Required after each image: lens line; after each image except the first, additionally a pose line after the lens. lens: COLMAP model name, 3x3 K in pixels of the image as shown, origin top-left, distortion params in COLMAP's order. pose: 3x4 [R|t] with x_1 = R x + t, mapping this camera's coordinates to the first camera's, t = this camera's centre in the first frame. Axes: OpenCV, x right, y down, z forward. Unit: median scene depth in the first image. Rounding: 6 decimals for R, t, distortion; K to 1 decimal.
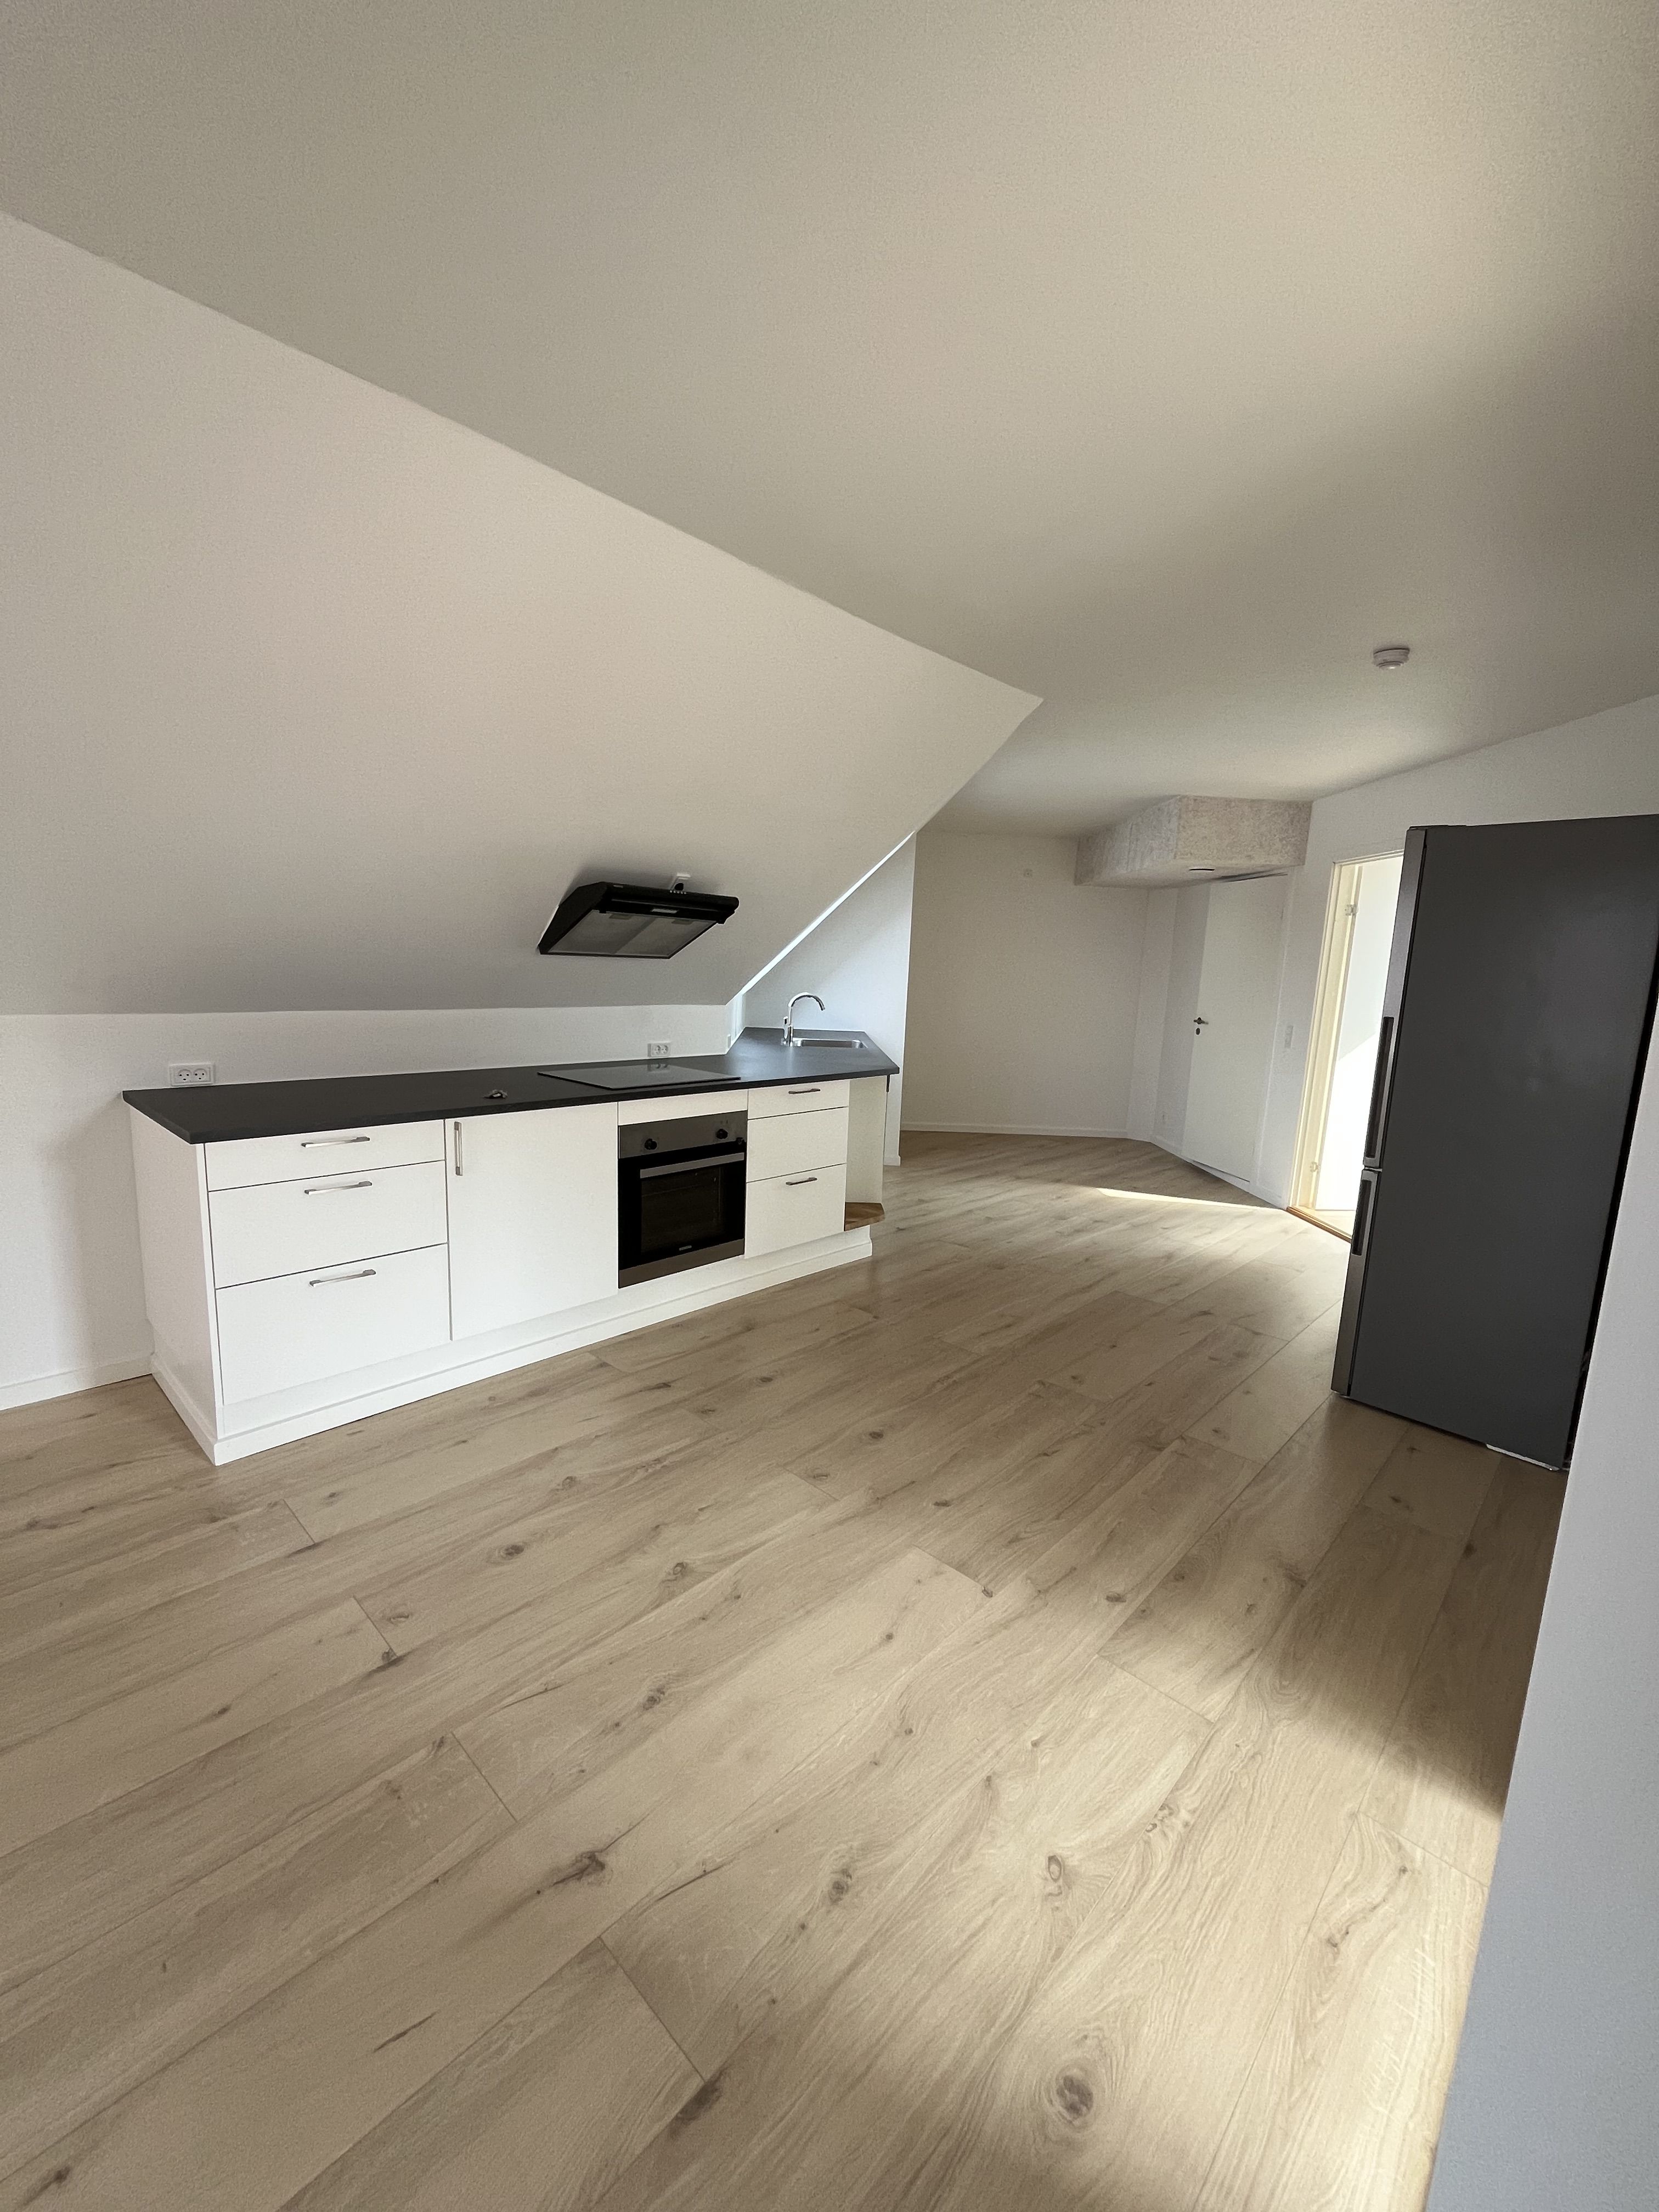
lens RADIAL K [[901.0, 0, 830.1], [0, 901.0, 1107.3], [0, 0, 1]] dist [-0.003336, -0.000948]
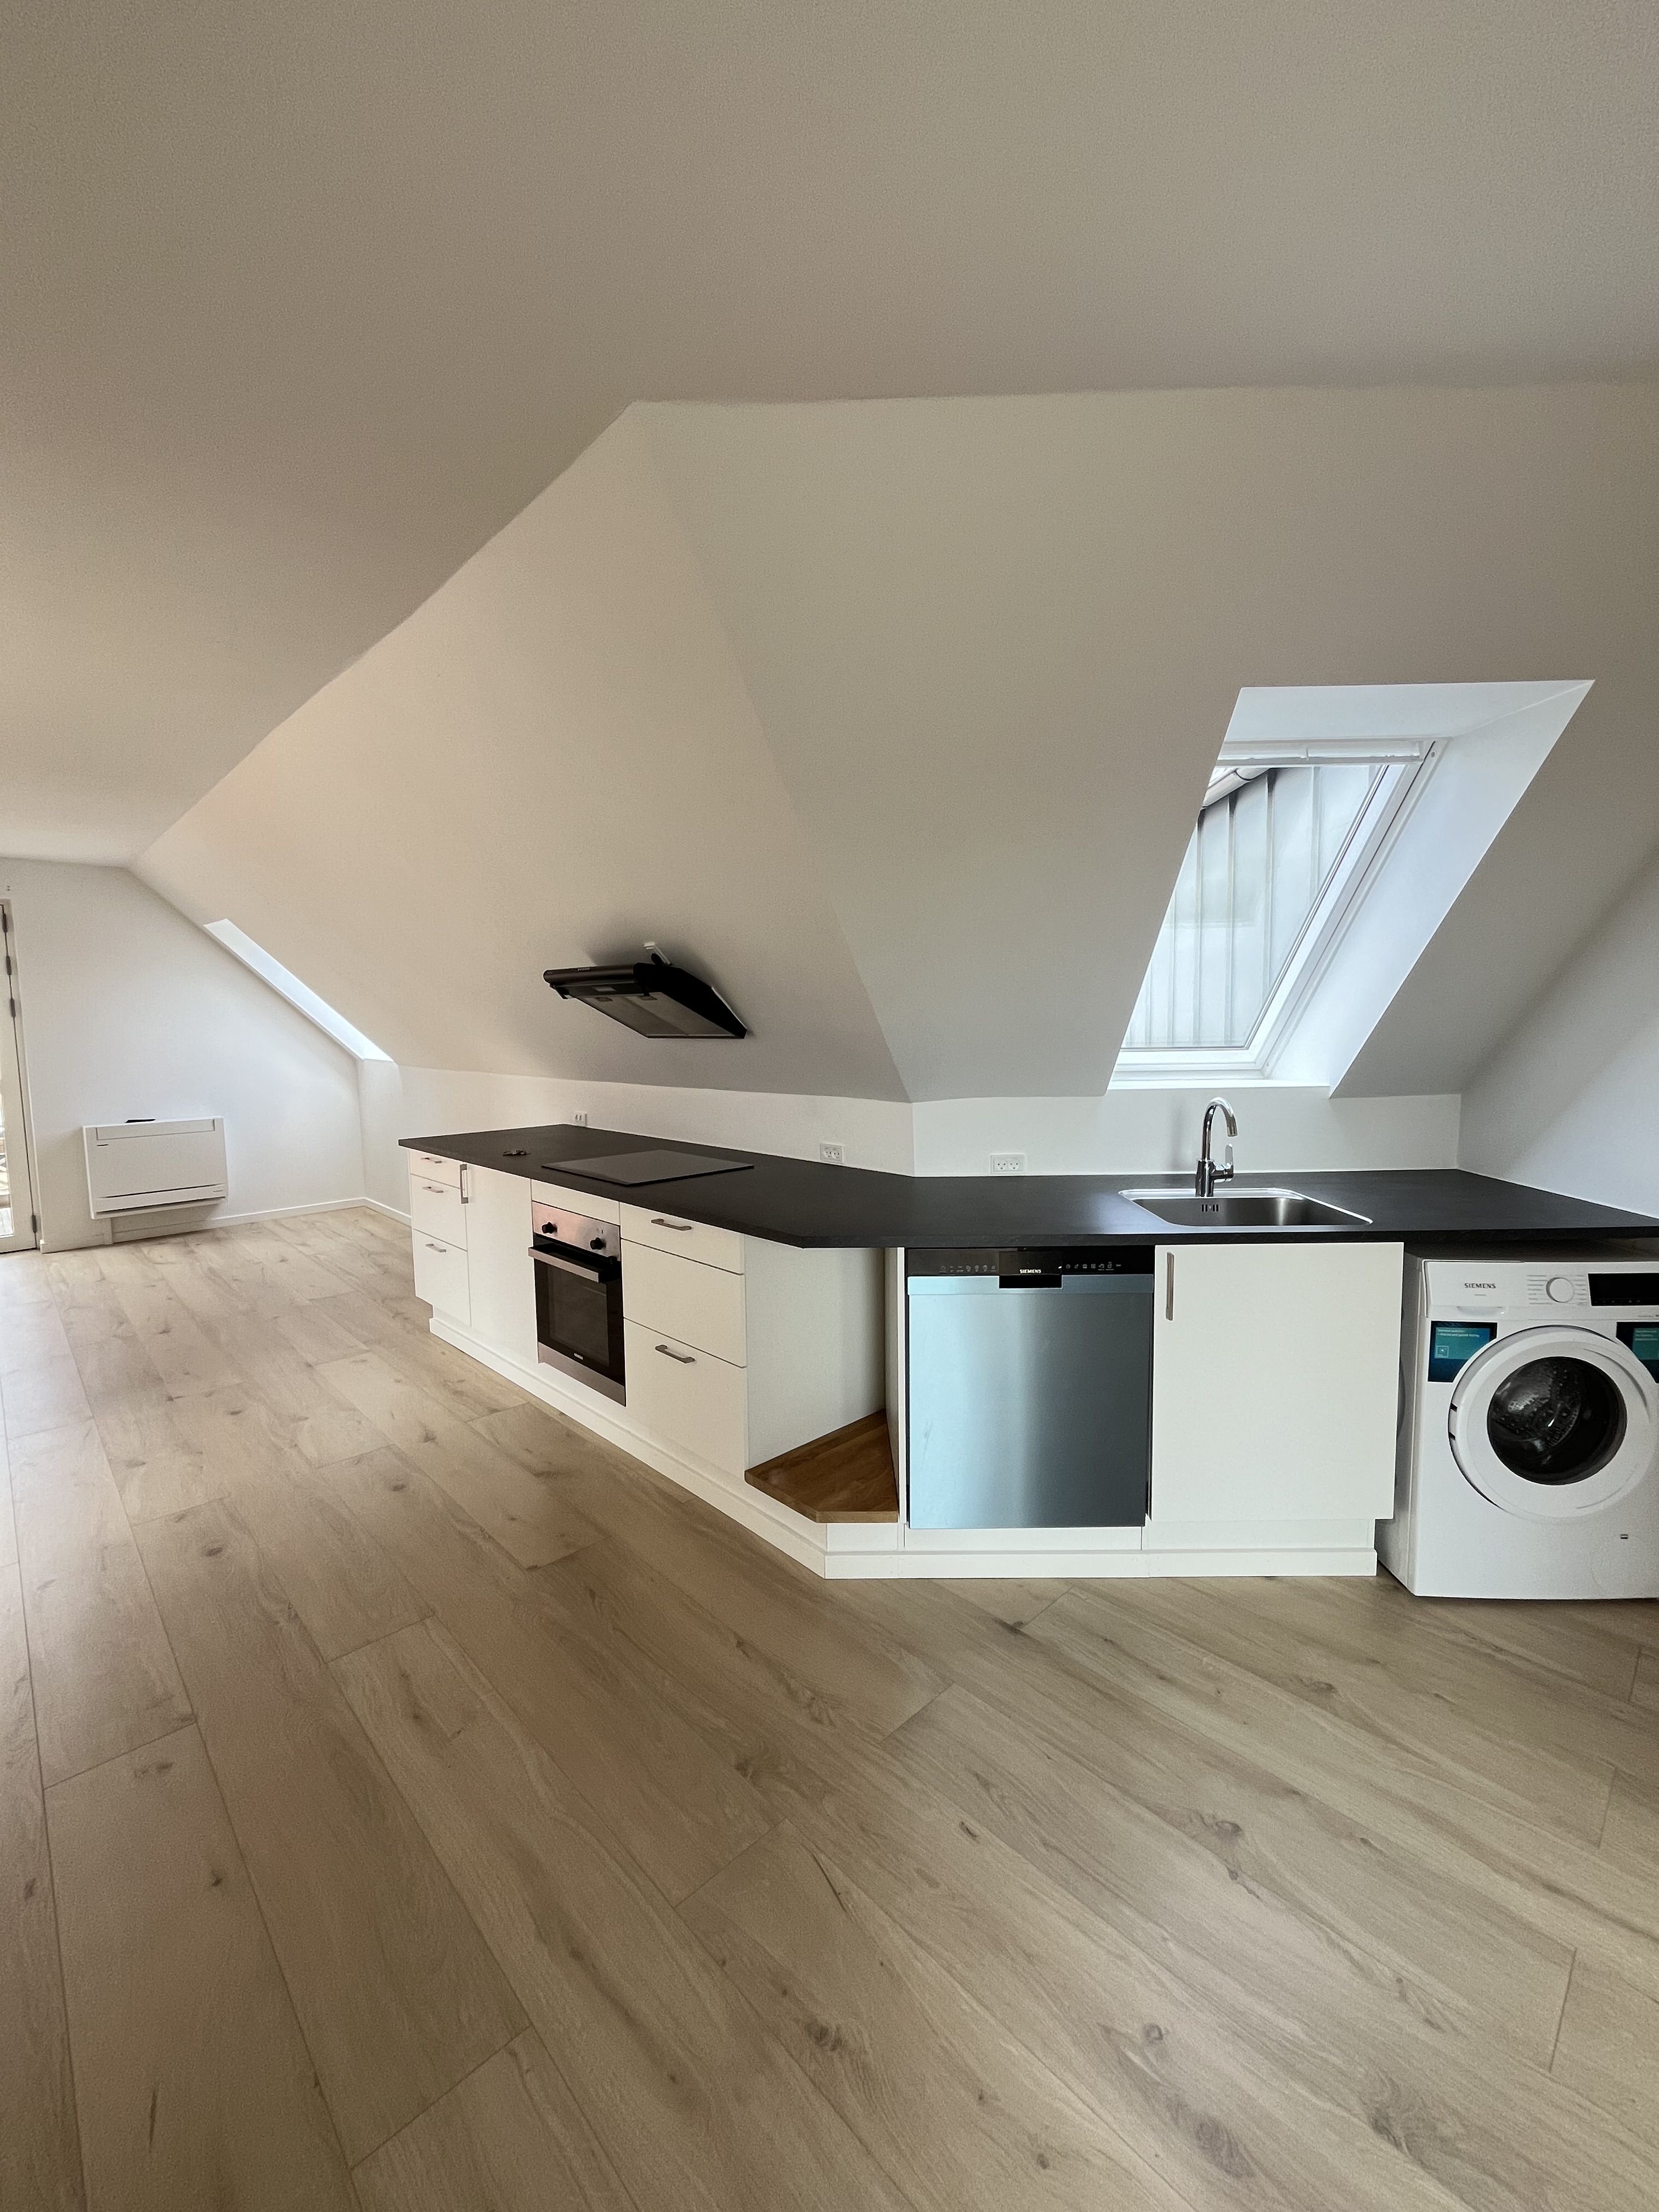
lens RADIAL K [[901.0, 0, 824.5], [0, 901.0, 1103.3], [0, 0, 1]] dist [-0.003336, -0.000948]
pose [[-0.048964, 0.052335, -0.997429, 1.103101], [-0.148477, 0.987149, 0.059084, -0.284773], [0.987703, 0.150988, -0.040564, 1.912416]]
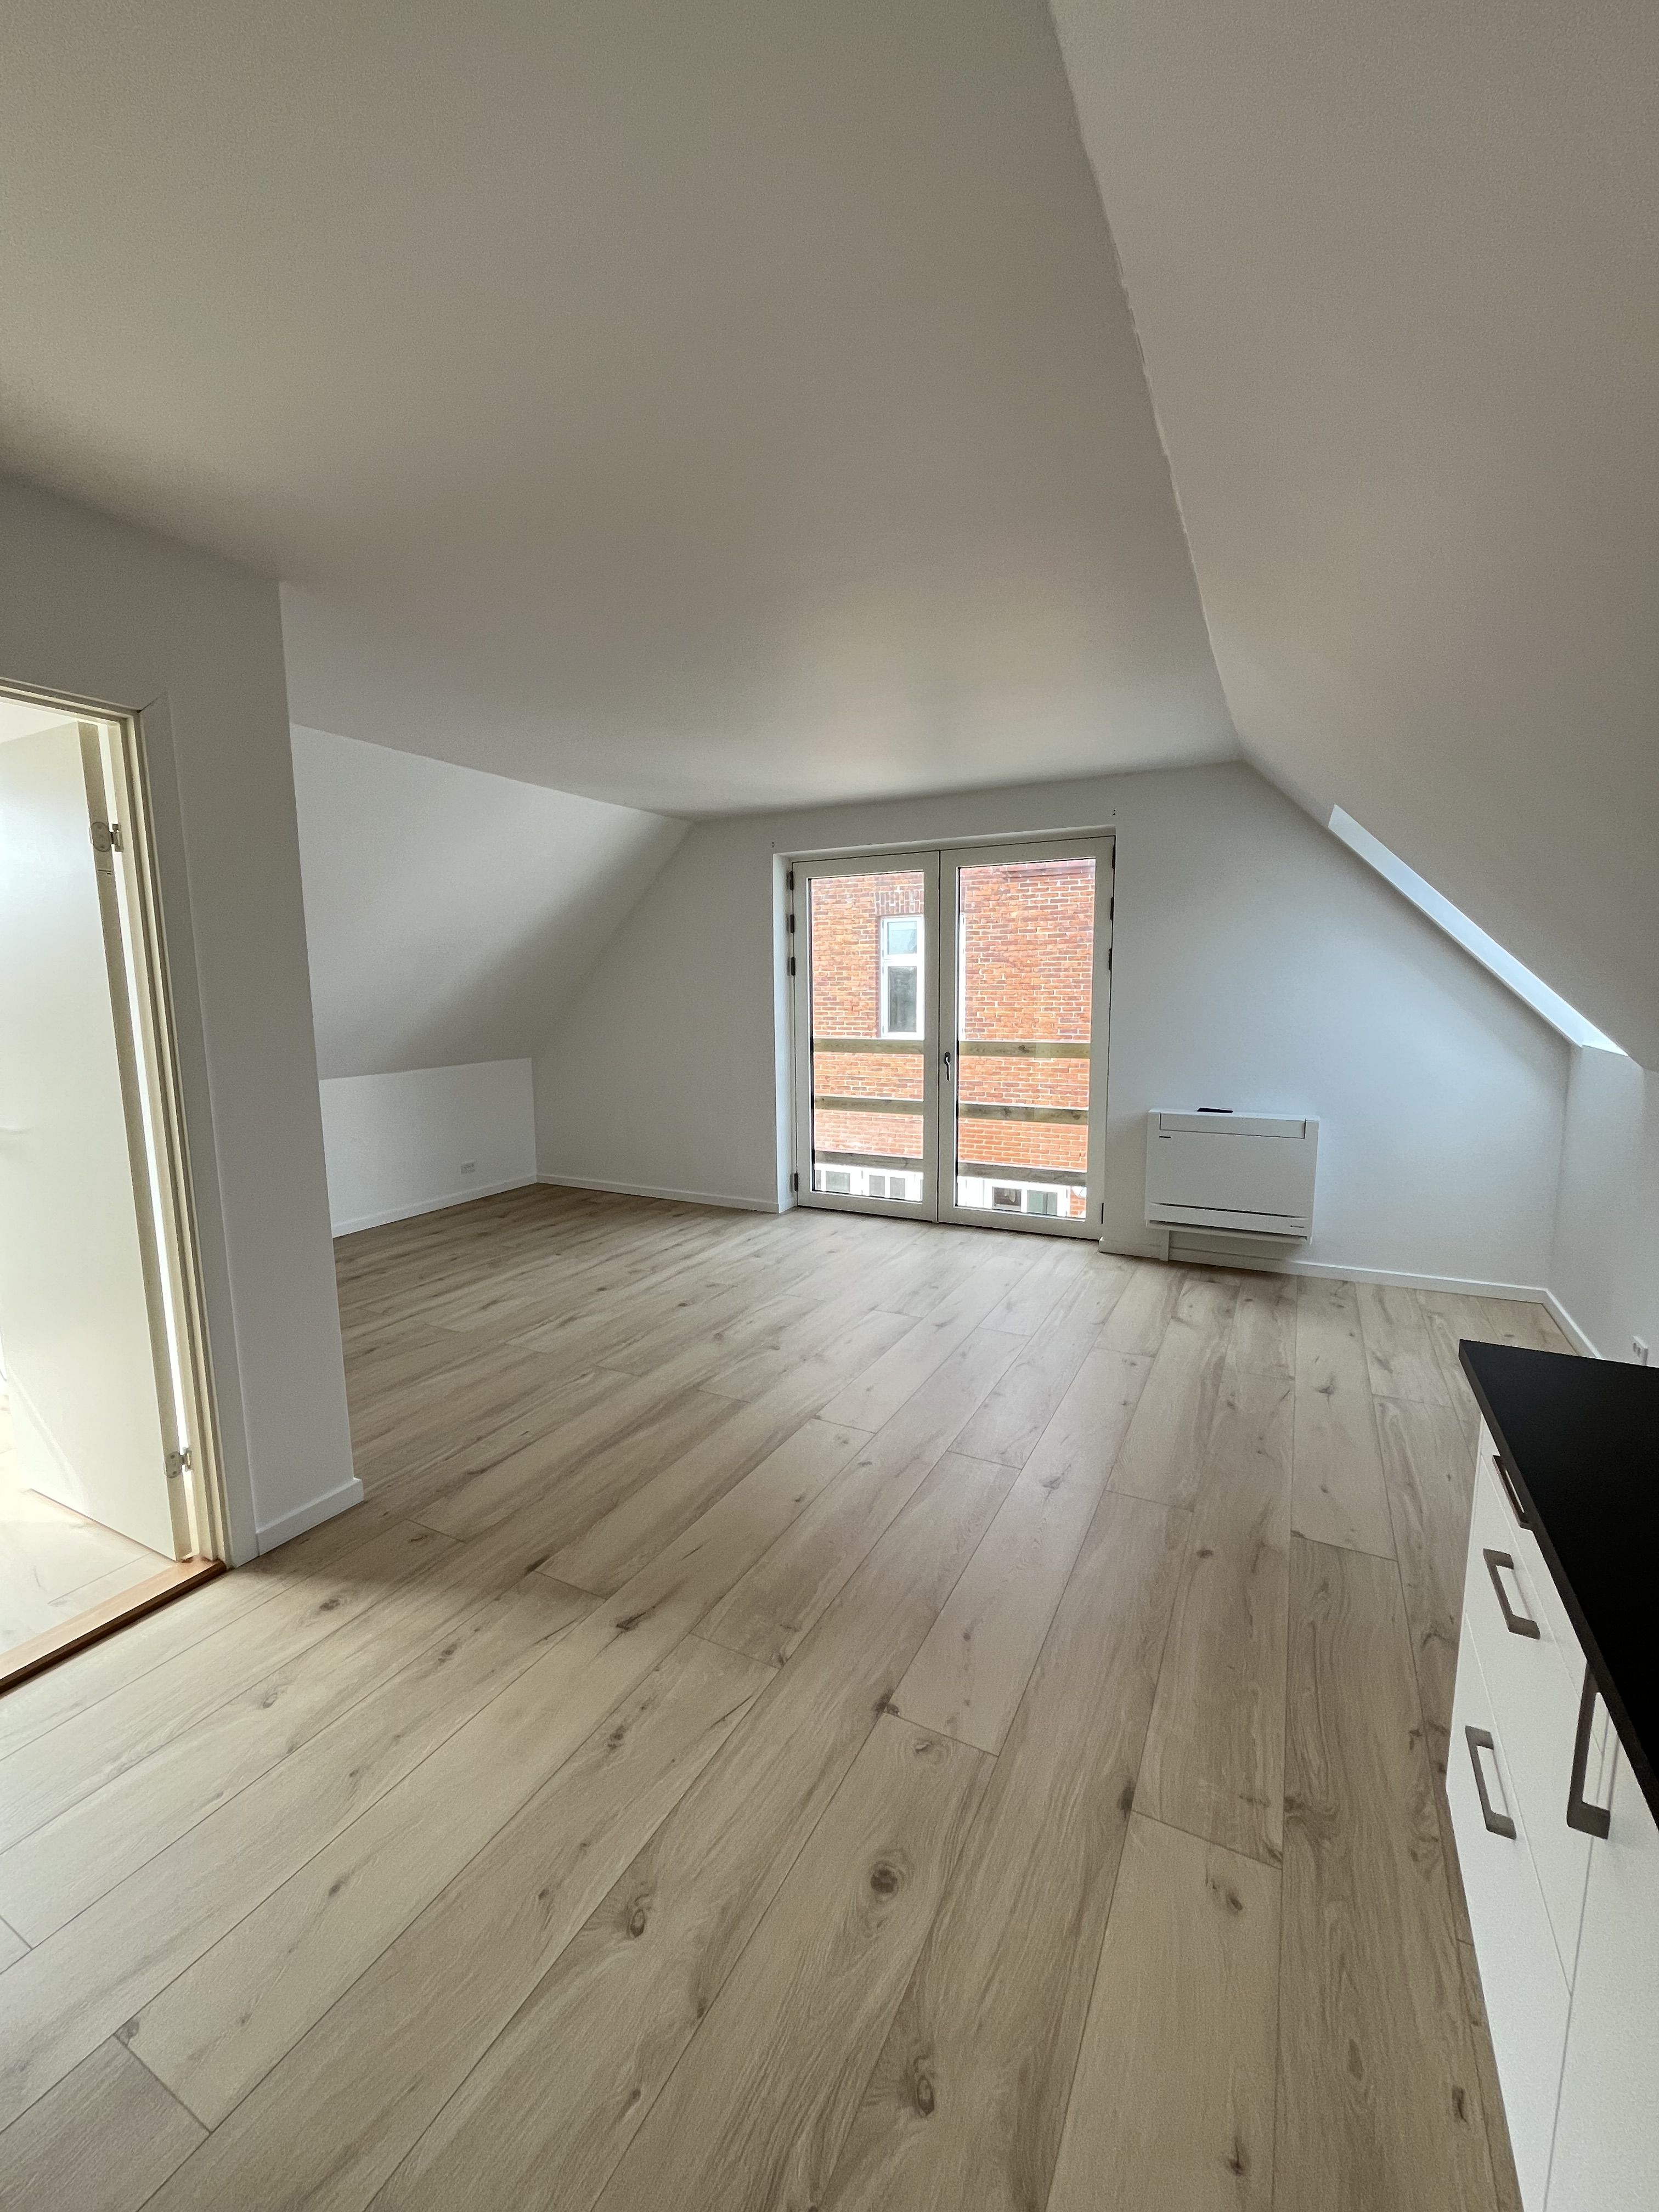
lens RADIAL K [[901.0, 0, 829.7], [0, 901.0, 1102.0], [0, 0, 1]] dist [-0.003336, -0.000948]
pose [[-0.961101, 0.004779, -0.276155, -0.114118], [-0.072512, 0.960411, 0.268983, -0.261292], [0.266508, 0.278545, -0.922706, 1.389907]]
